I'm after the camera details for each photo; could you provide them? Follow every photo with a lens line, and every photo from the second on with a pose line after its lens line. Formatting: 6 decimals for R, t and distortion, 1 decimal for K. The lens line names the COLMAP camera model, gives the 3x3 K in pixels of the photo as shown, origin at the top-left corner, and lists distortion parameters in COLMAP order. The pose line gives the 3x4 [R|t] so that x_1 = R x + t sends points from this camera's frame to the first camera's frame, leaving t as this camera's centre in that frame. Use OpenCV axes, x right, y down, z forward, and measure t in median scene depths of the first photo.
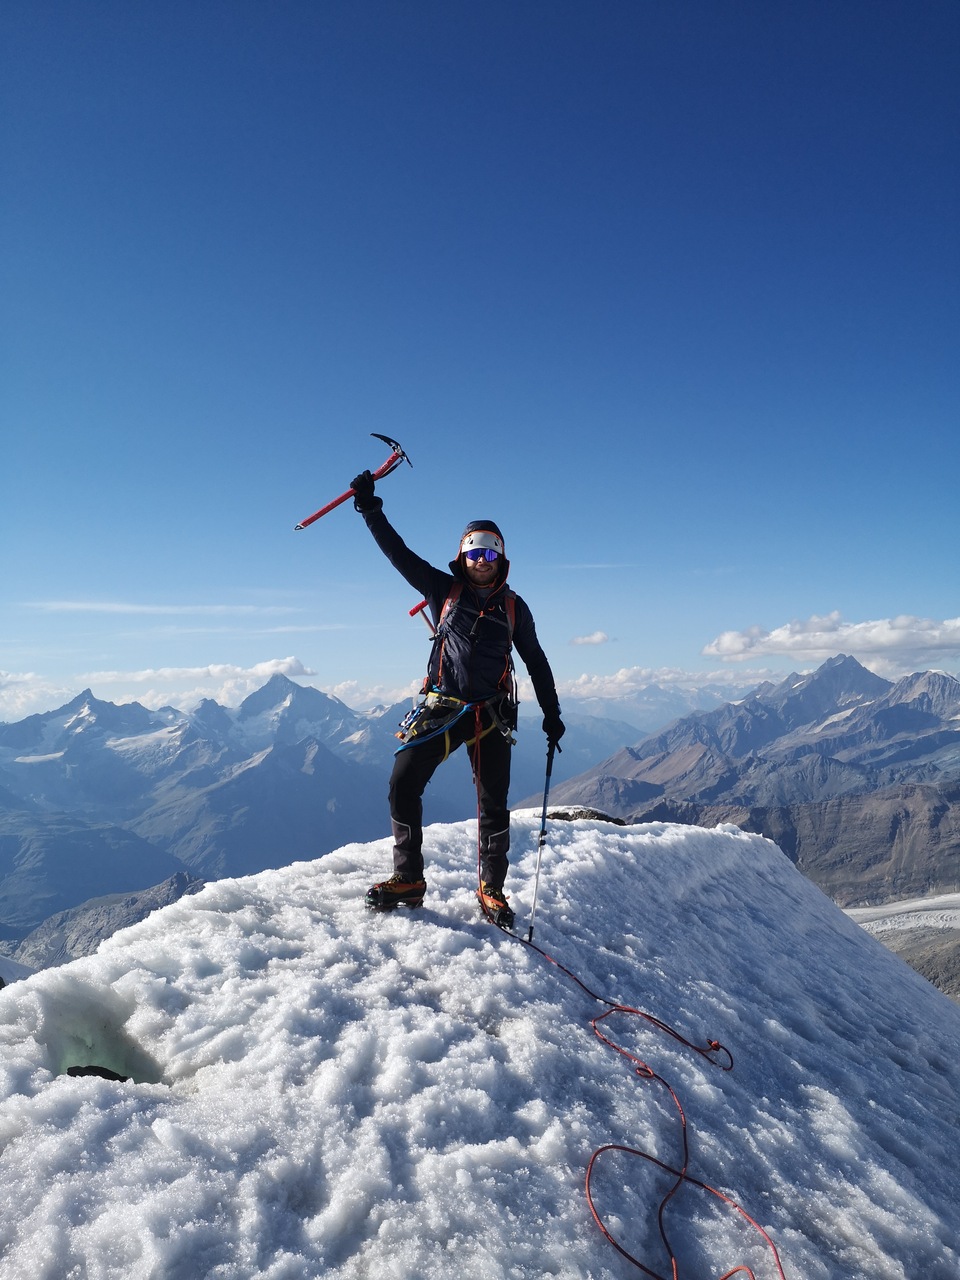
lens RADIAL K [[1008.3, 0, 479.4], [0, 1008.3, 647.4], [0, 0, 1]] dist [0.056167, -0.002655]
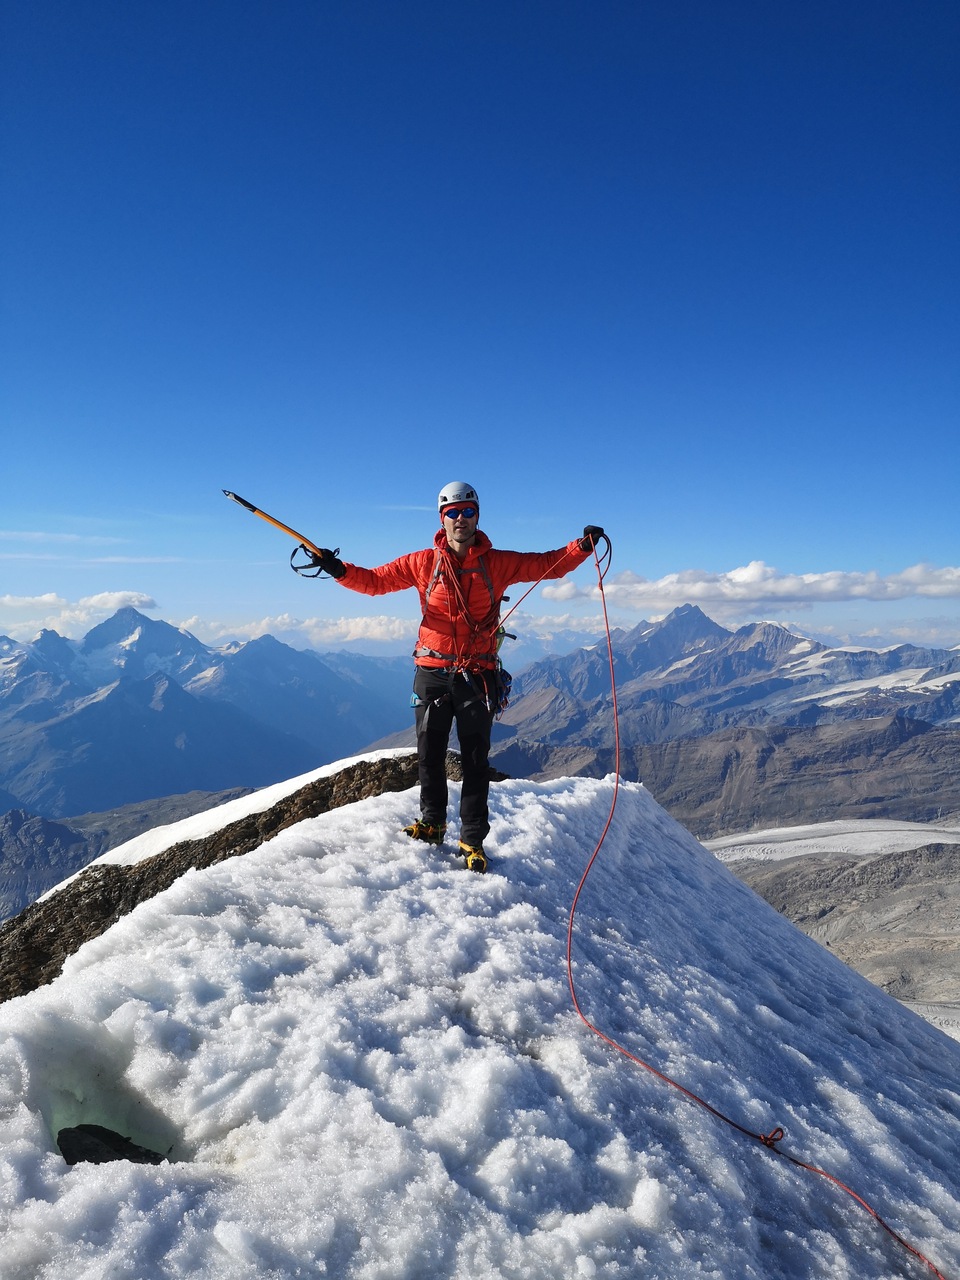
lens RADIAL K [[1004.0, 0, 480.0], [0, 1004.0, 640.0], [0, 0, 1]] dist [0.042048, -0.005039]
pose [[0.989334, 0.026374, 0.143255, -0.081859], [-0.033790, 0.998198, 0.049587, -0.011780], [-0.141689, -0.053898, 0.988443, 0.074207]]
